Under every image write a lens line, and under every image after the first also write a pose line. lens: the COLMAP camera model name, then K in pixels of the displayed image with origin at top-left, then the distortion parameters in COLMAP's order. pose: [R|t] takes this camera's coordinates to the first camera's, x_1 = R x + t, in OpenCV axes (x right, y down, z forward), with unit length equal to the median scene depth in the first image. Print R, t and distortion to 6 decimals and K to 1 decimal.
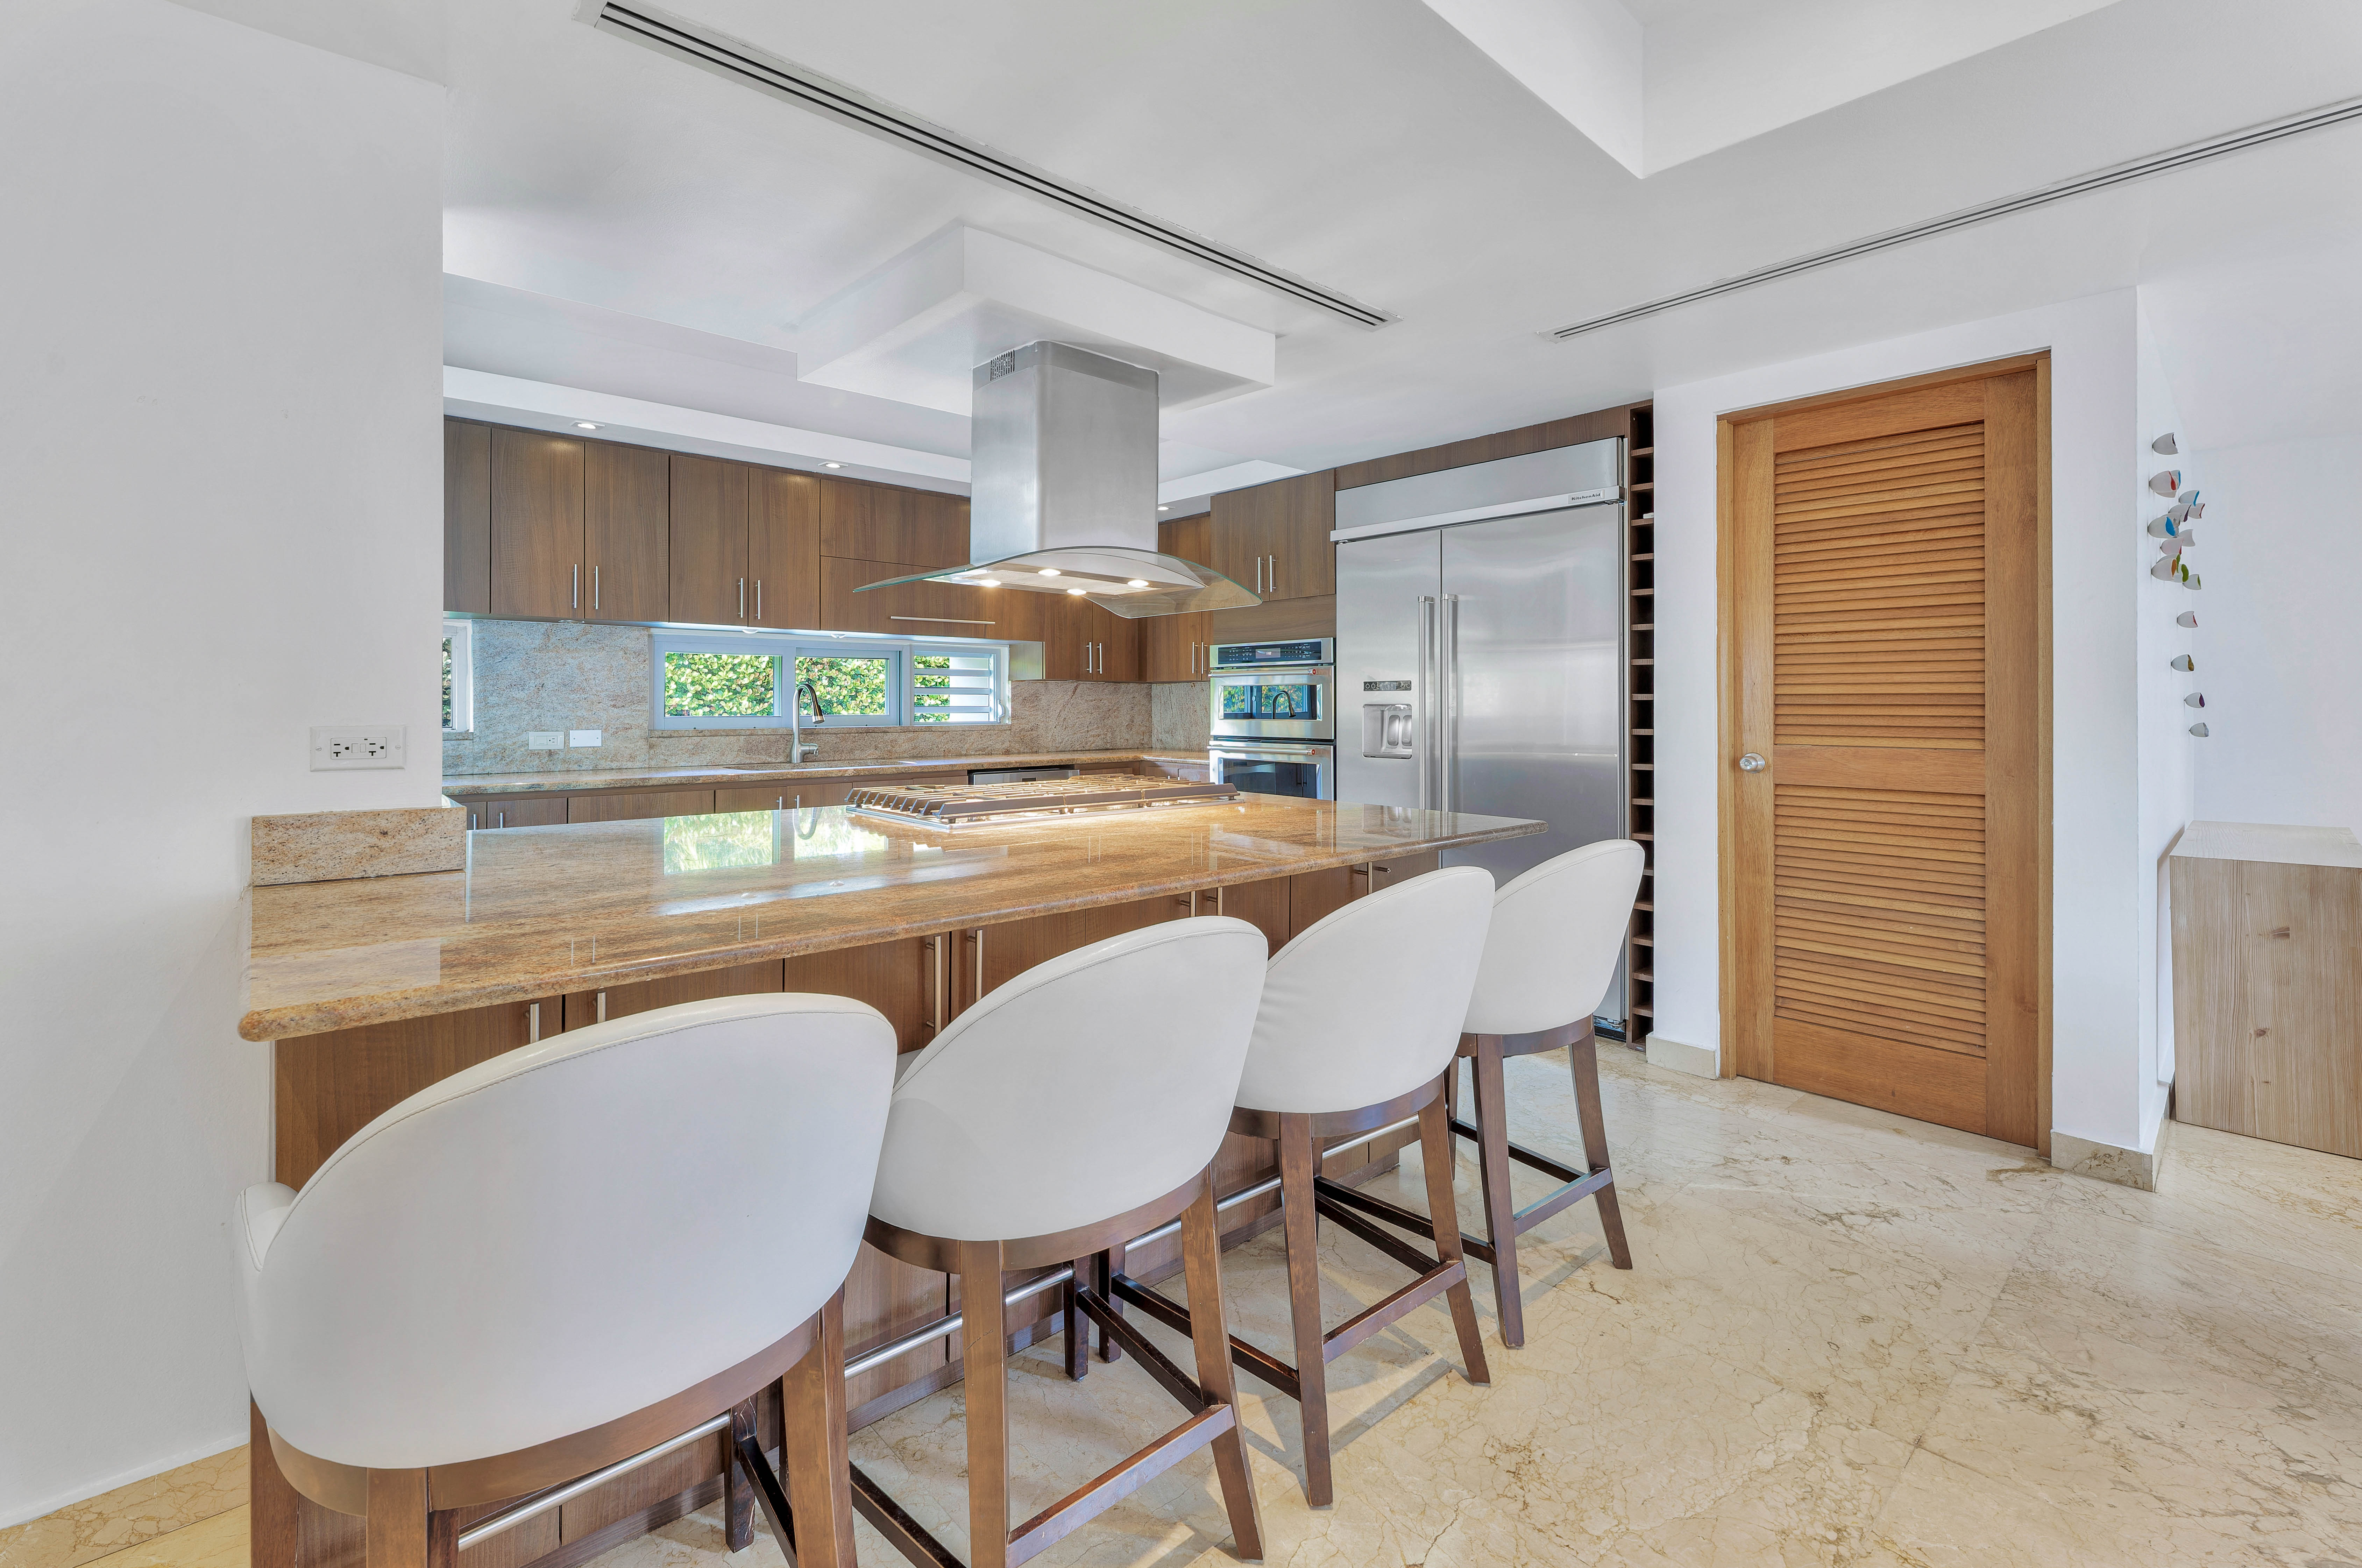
lens RADIAL K [[1029.9, 0, 1183.0], [0, 1029.9, 698.9], [0, 0, 1]] dist [0.001815, 0.000154]
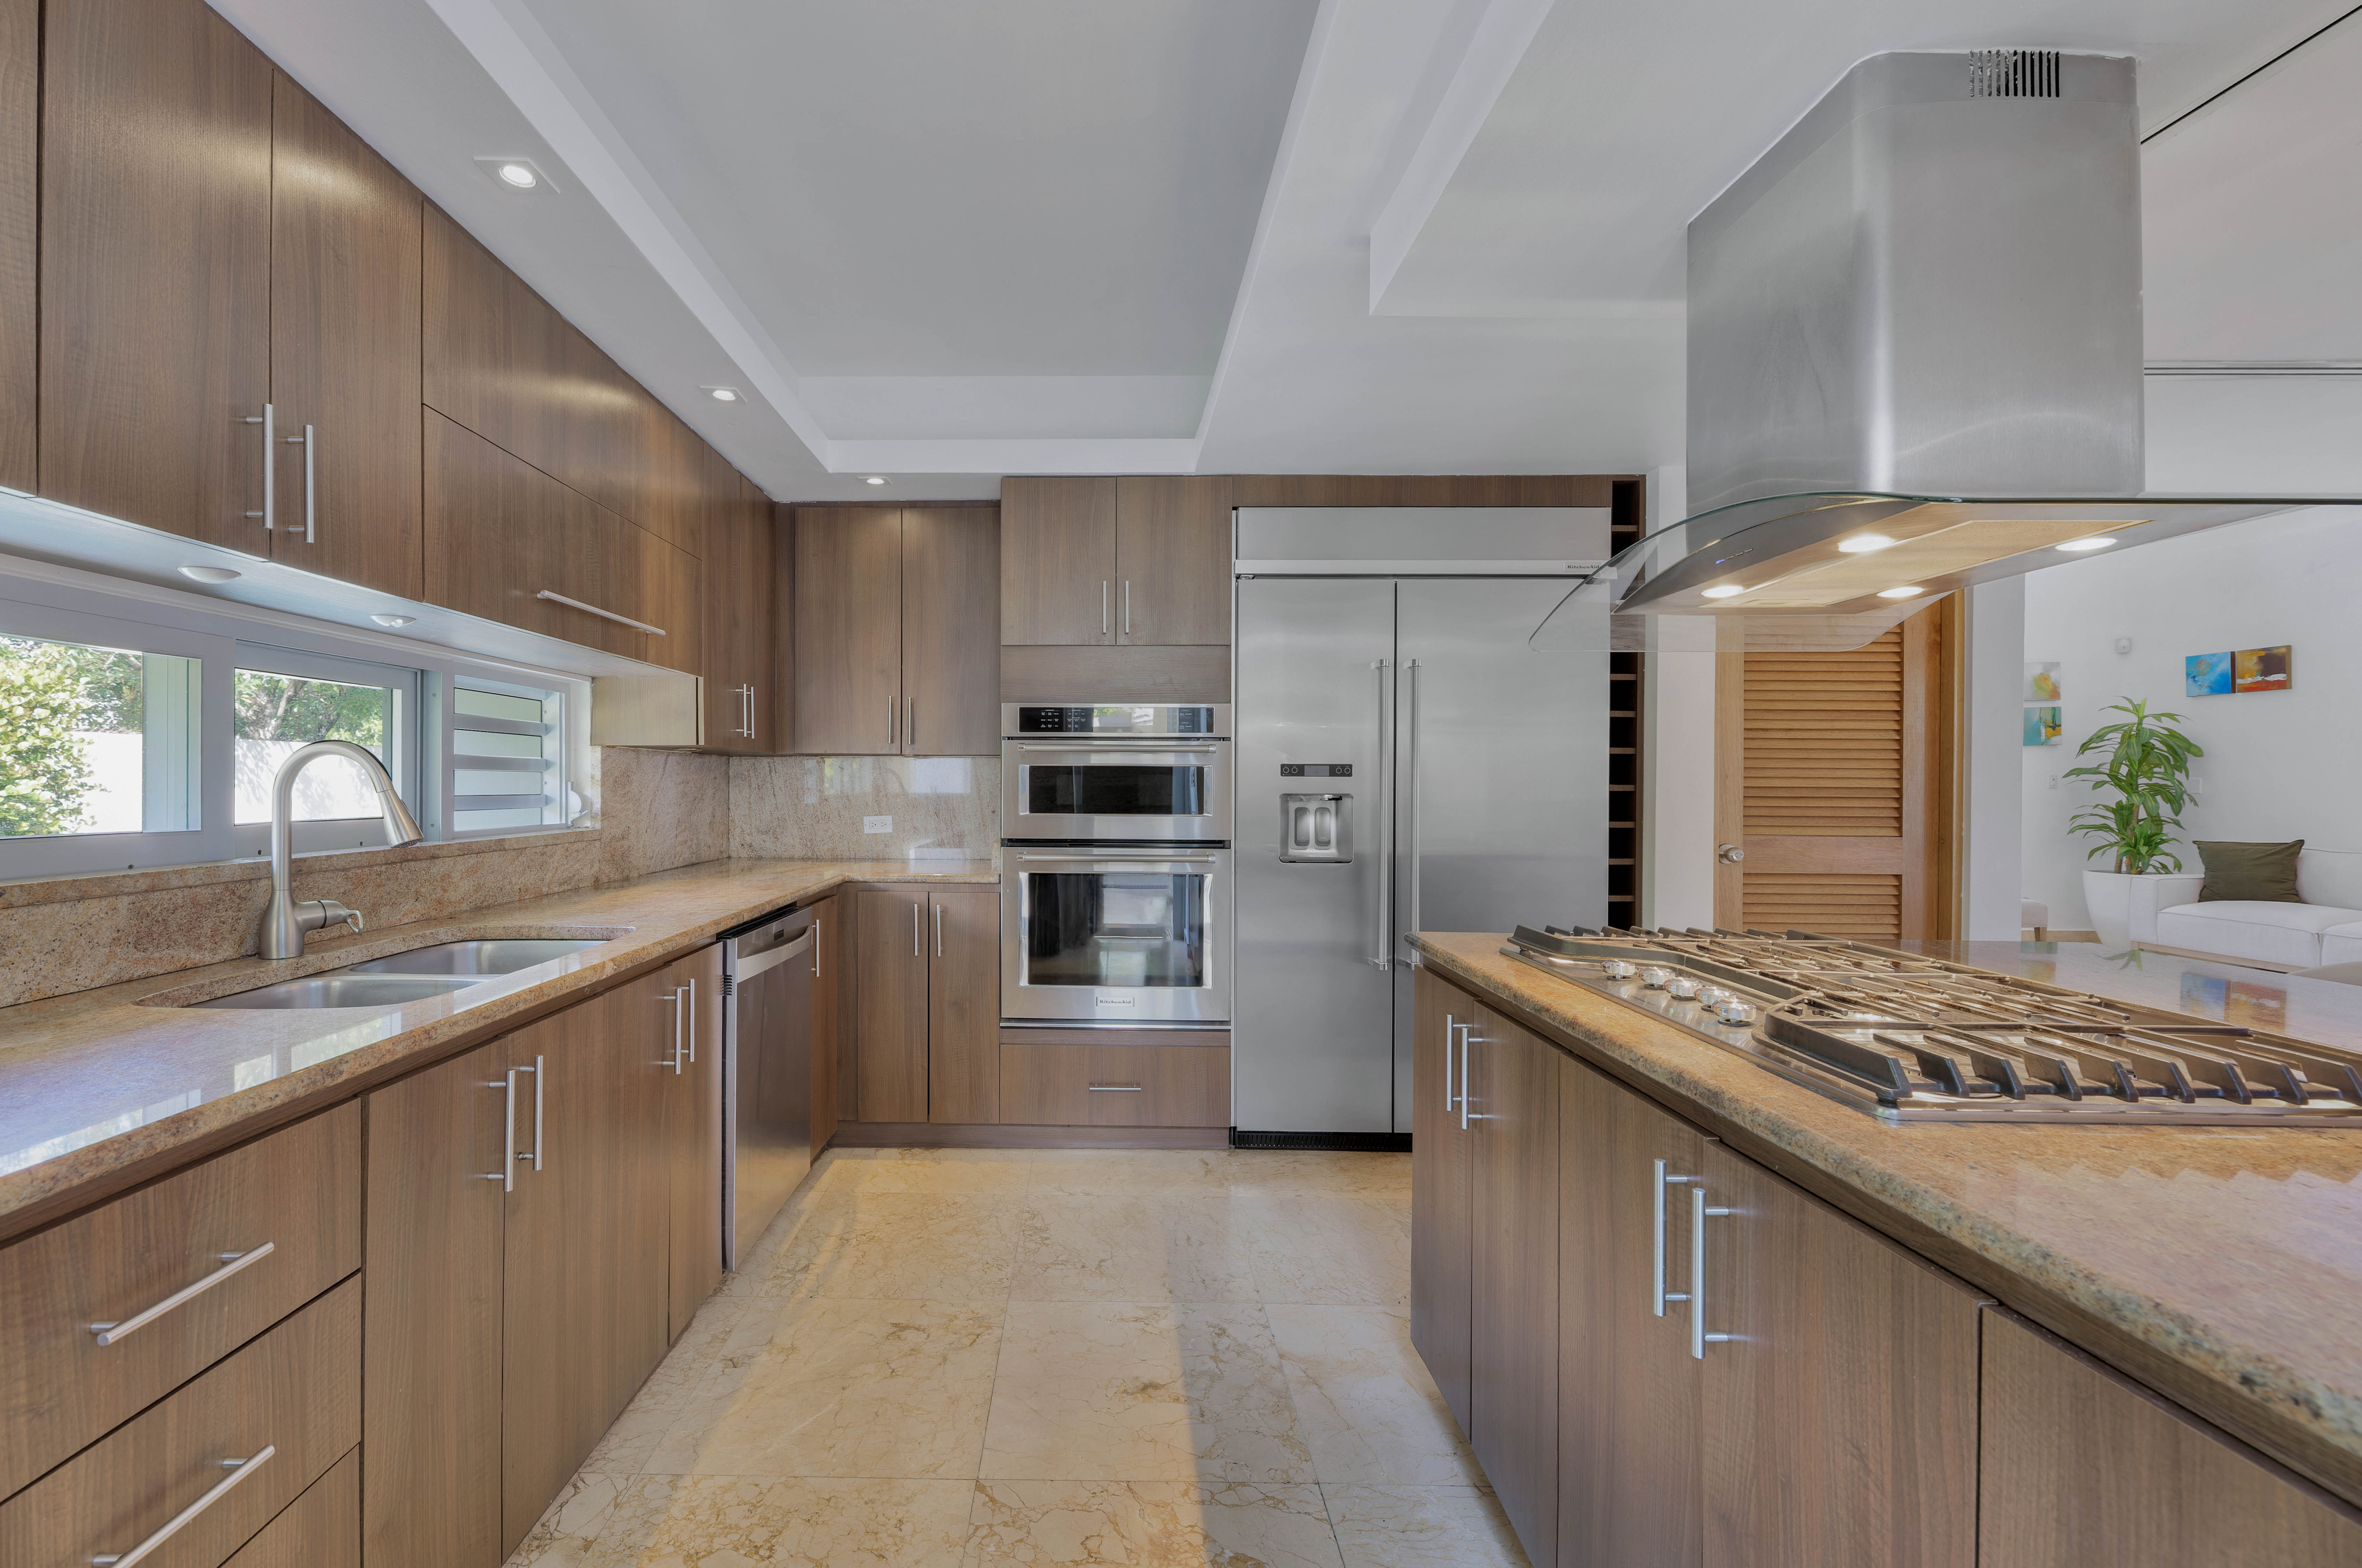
lens RADIAL K [[1020.9, 0, 1037.3], [0, 1020.9, 781.7], [0, 0, 1]] dist [0.000191, 0.000068]
pose [[0.690257, 0.004173, 0.723552, -0.586195], [-0.009745, 0.999946, 0.003530, -0.005529], [-0.723498, -0.009488, 0.690261, 0.717149]]
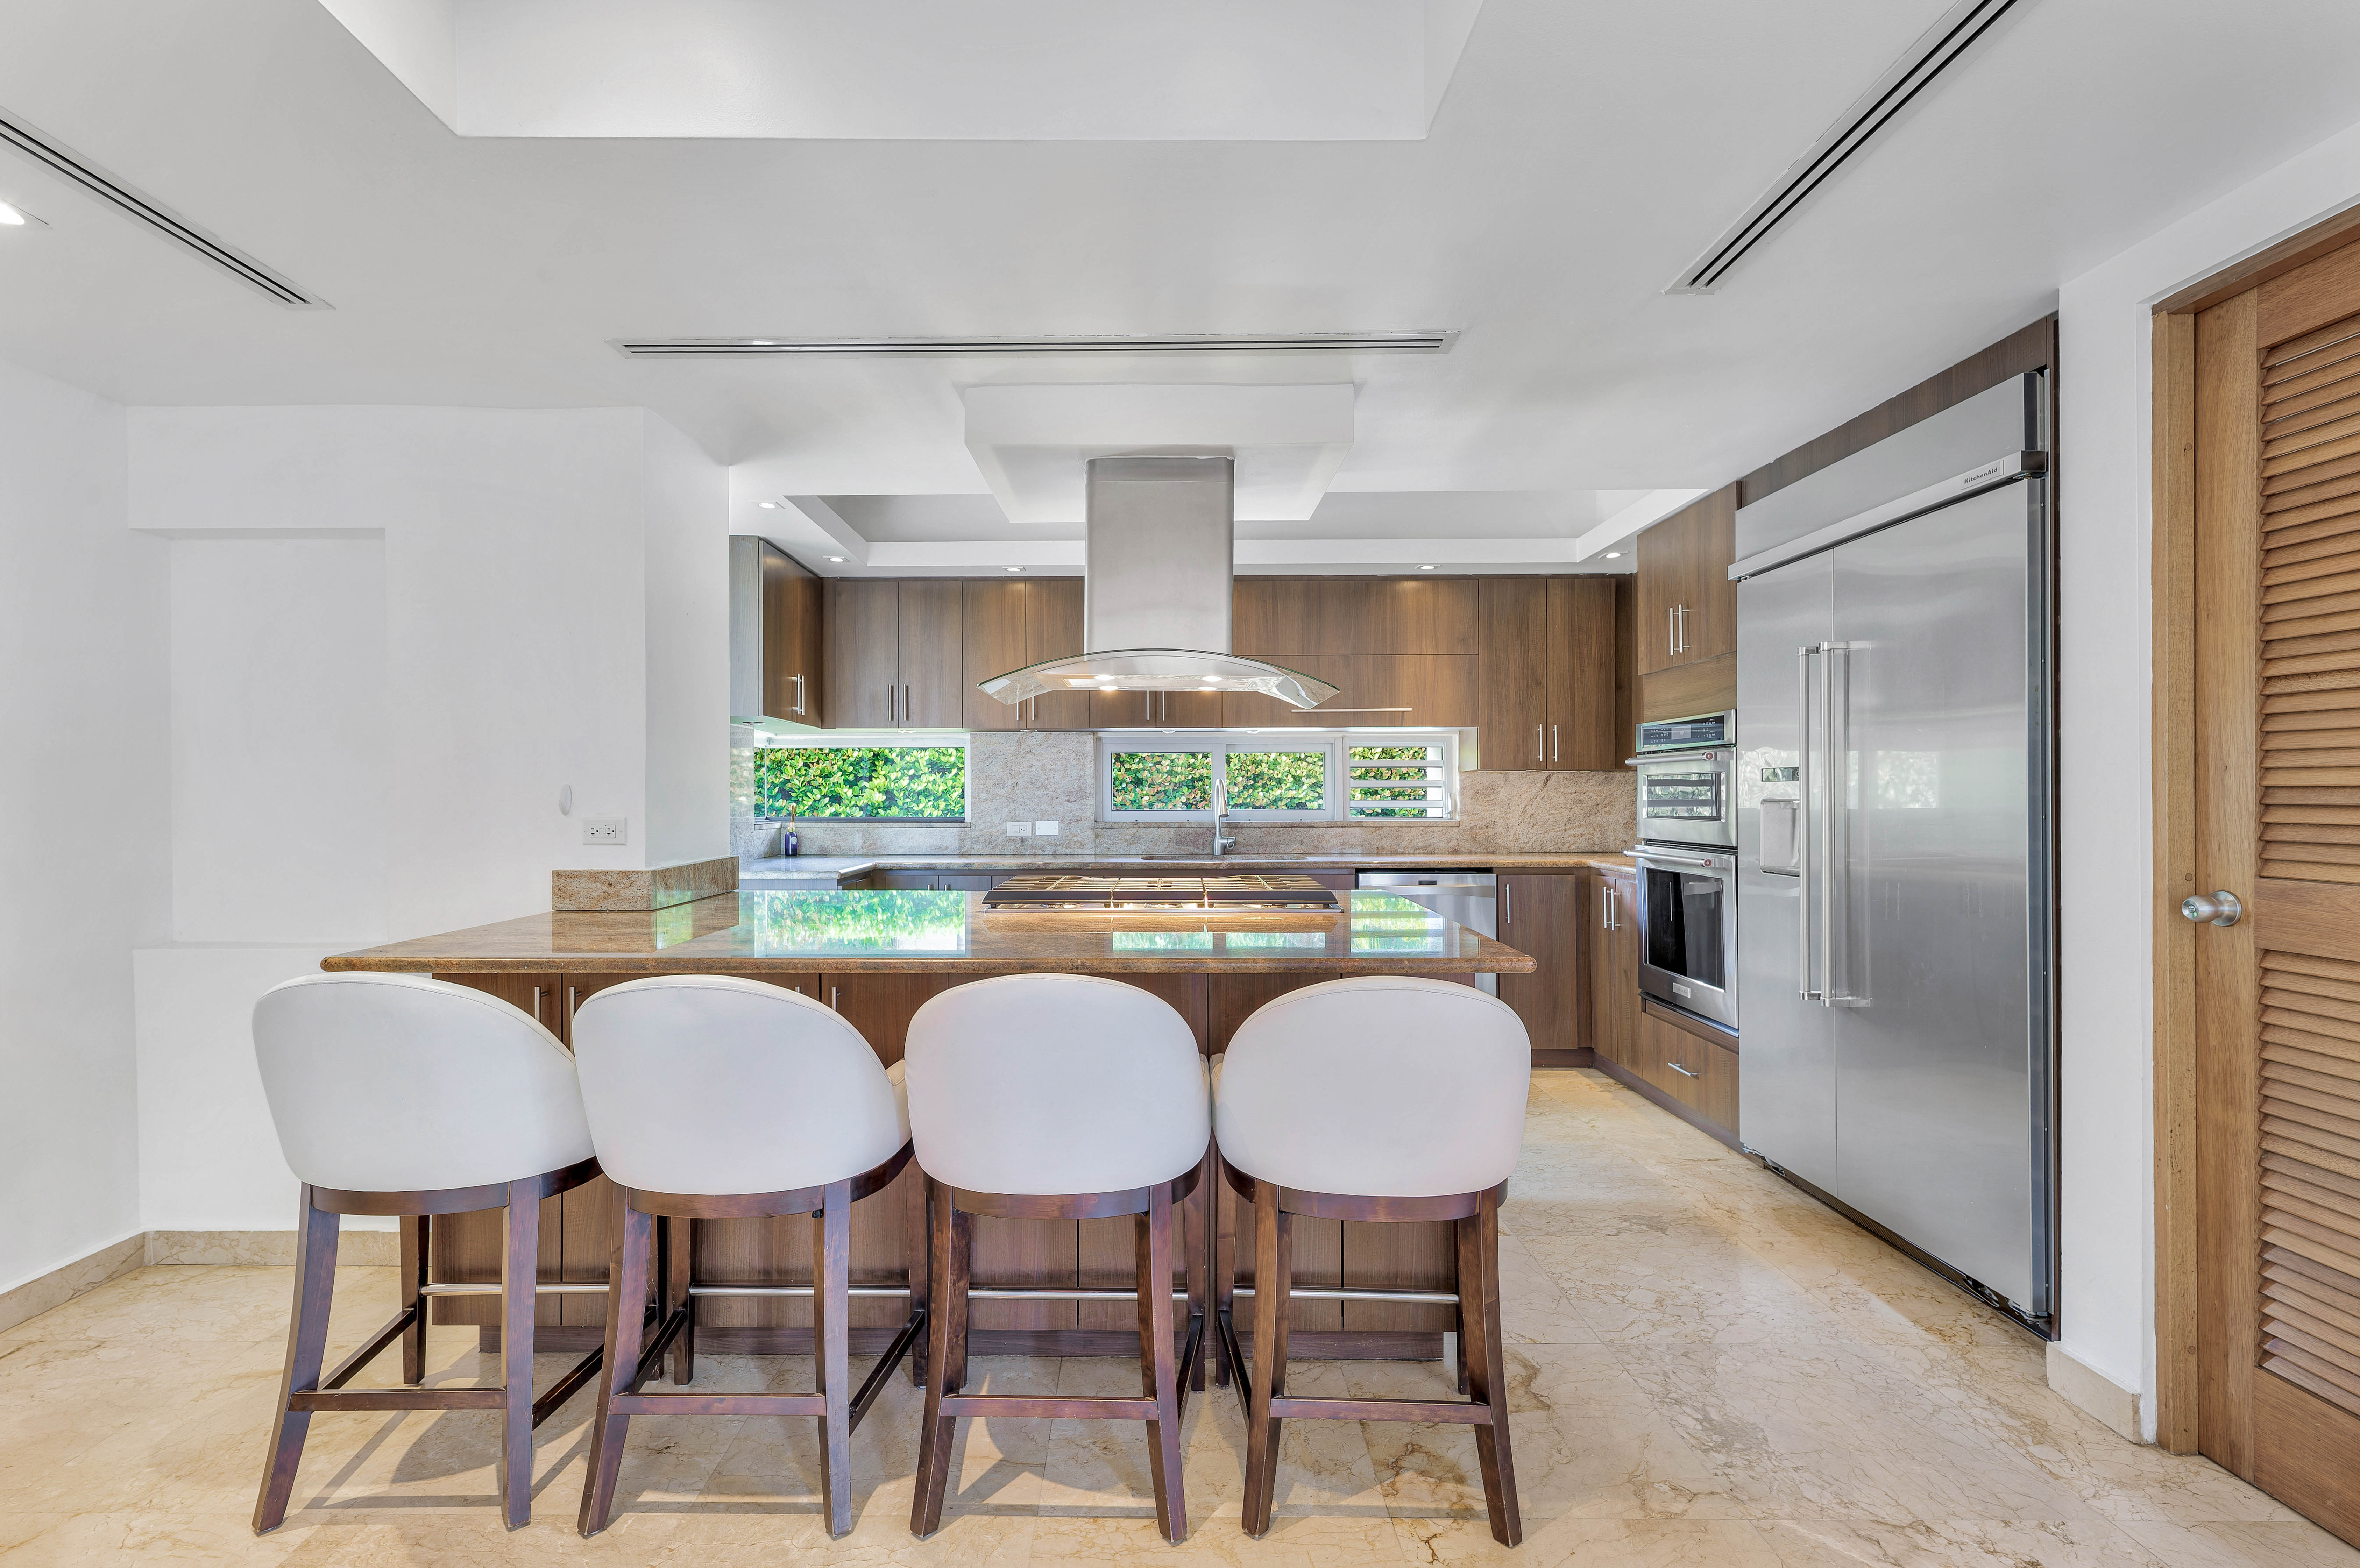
lens RADIAL K [[1182.8, 0, 1144.8], [0, 1182.8, 792.9], [0, 0, 1]] dist [-0.000873, -0.000455]
pose [[0.720388, -0.002795, -0.693566, 0.518554], [0.006687, 0.999973, 0.002916, -0.006105], [0.693539, -0.006738, 0.720387, 0.113704]]
